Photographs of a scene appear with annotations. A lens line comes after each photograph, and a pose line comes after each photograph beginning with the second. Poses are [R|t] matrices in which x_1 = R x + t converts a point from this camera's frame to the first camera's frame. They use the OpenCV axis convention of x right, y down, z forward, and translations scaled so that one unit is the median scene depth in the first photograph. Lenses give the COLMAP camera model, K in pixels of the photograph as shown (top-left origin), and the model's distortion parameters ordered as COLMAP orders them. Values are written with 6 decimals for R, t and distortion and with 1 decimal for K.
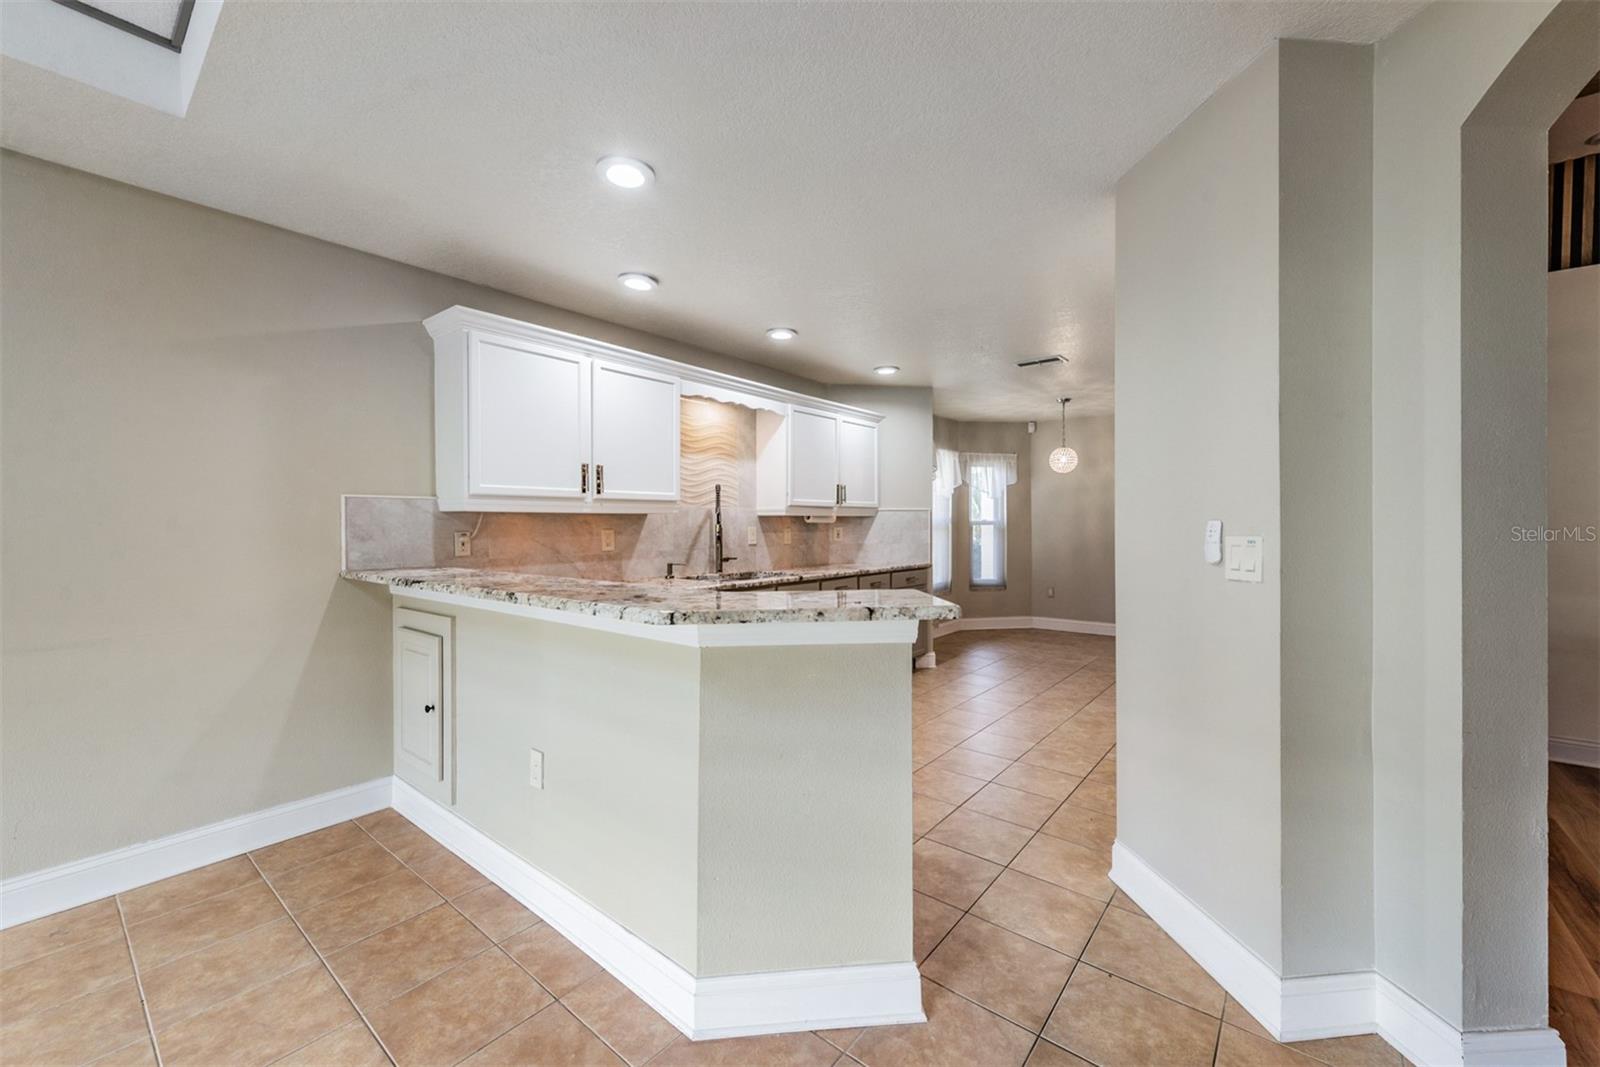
lens RADIAL K [[623.3, 0, 801.7], [0, 623.3, 528.6], [0, 0, 1]] dist [0.012493, -0.004482]
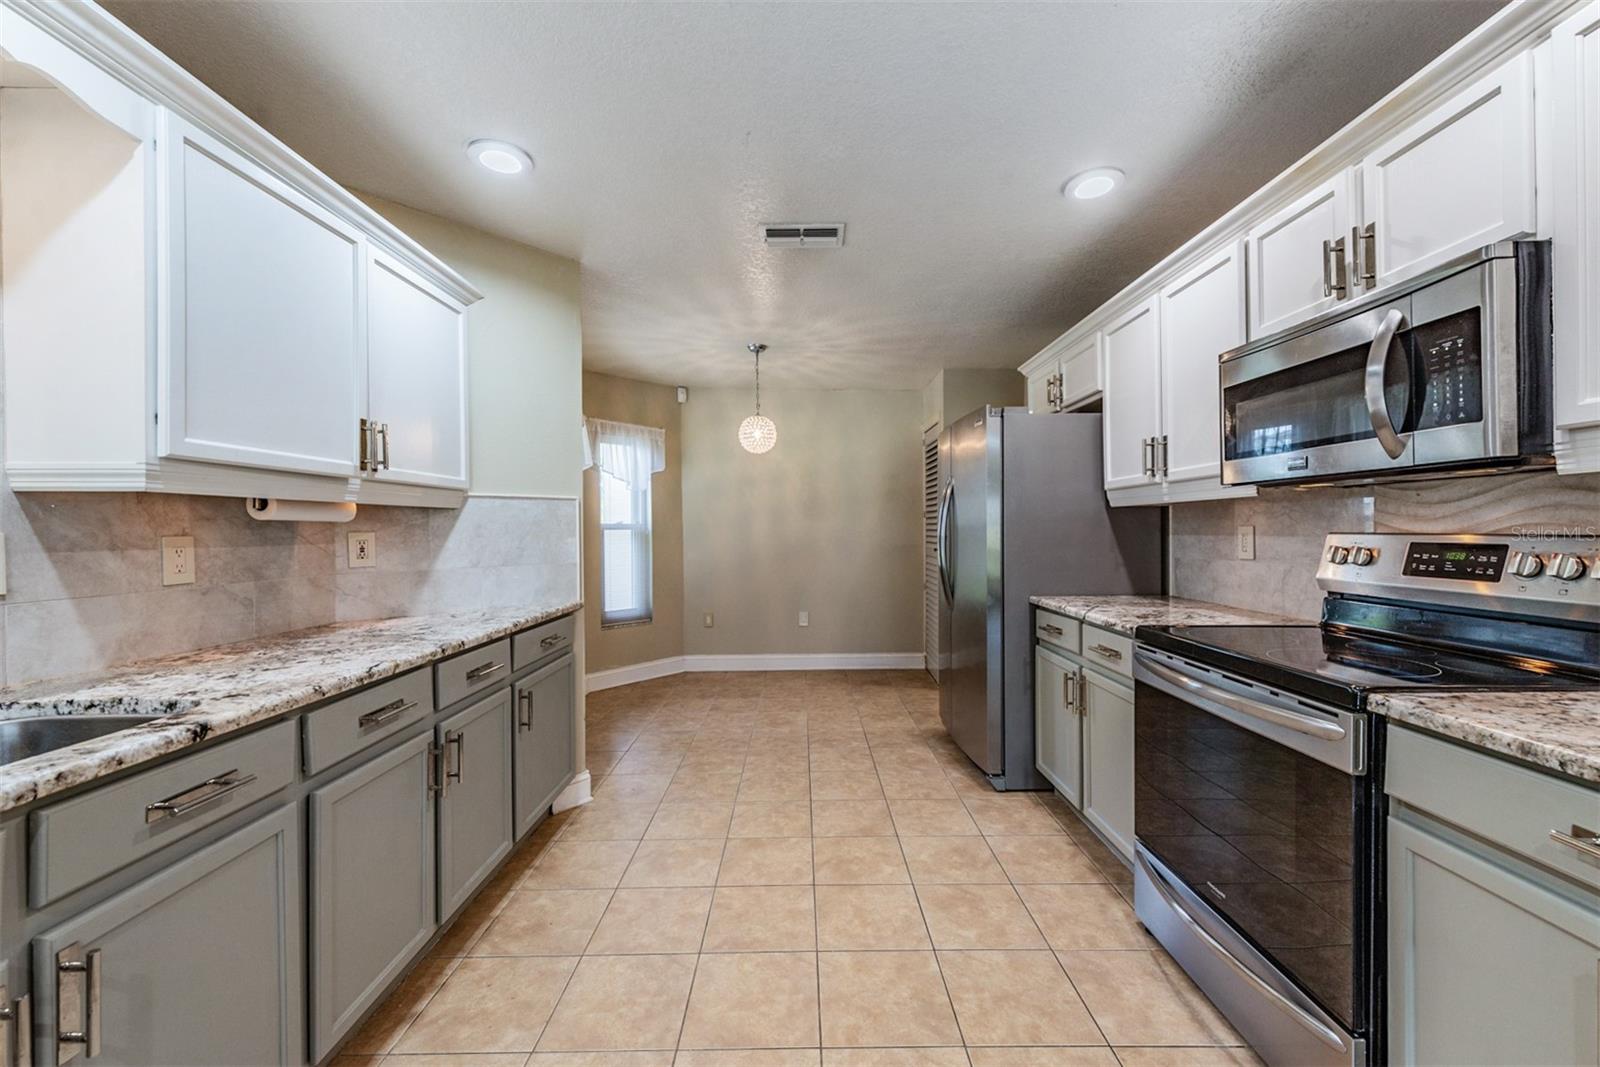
lens RADIAL K [[625.4, 0, 800.0], [0, 625.4, 533.5], [0, 0, 1]] dist [0.003834, -0.000143]
pose [[0.775226, -0.005777, 0.631658, 0.024905], [0.008403, 0.999964, -0.001167, 0.001469], [-0.631628, 0.006213, 0.775247, 0.584270]]
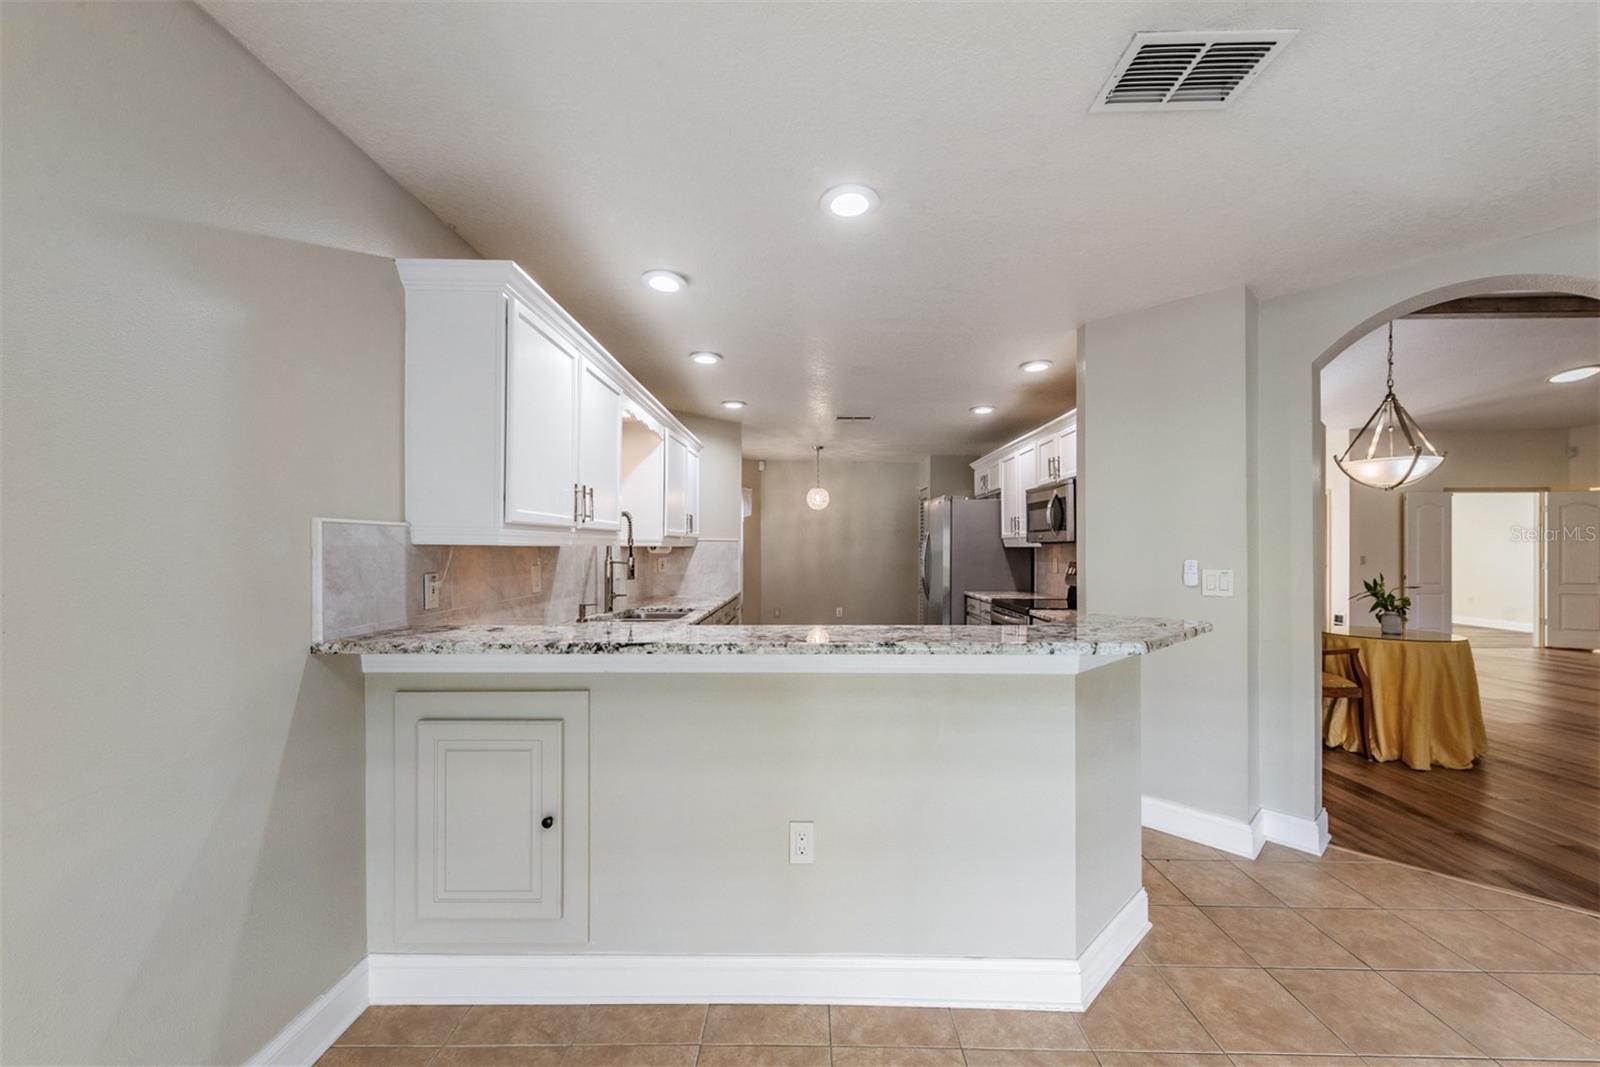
lens RADIAL K [[627.0, 0, 803.2], [0, 627.0, 545.6], [0, 0, 1]] dist [0.001907, -0.000096]
pose [[0.783573, 0.007017, 0.621261, -0.440951], [-0.000562, 0.999944, -0.010586, -0.012461], [-0.621300, 0.007946, 0.783533, 0.134742]]
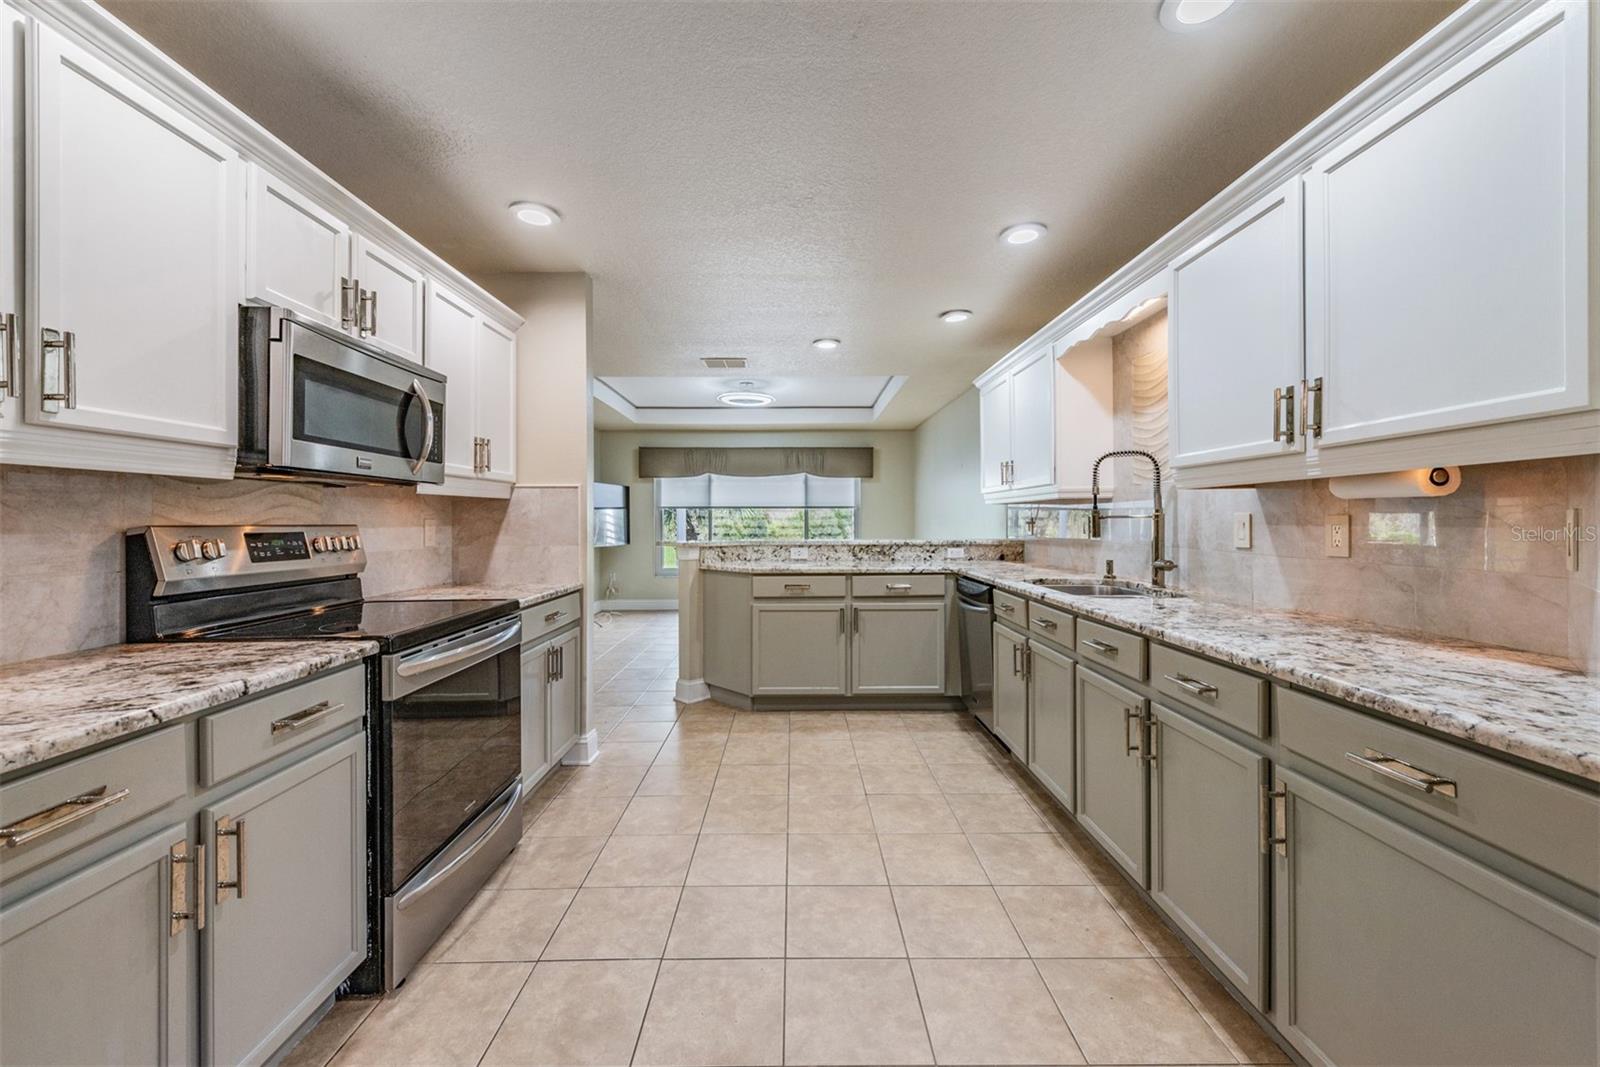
lens RADIAL K [[623.3, 0, 801.7], [0, 623.3, 528.6], [0, 0, 1]] dist [0.012493, -0.004482]
pose [[-0.765207, 0.015990, -0.643585, 0.520485], [0.002969, 0.999769, 0.021309, -0.001463], [0.643777, 0.014395, -0.765078, 1.186437]]
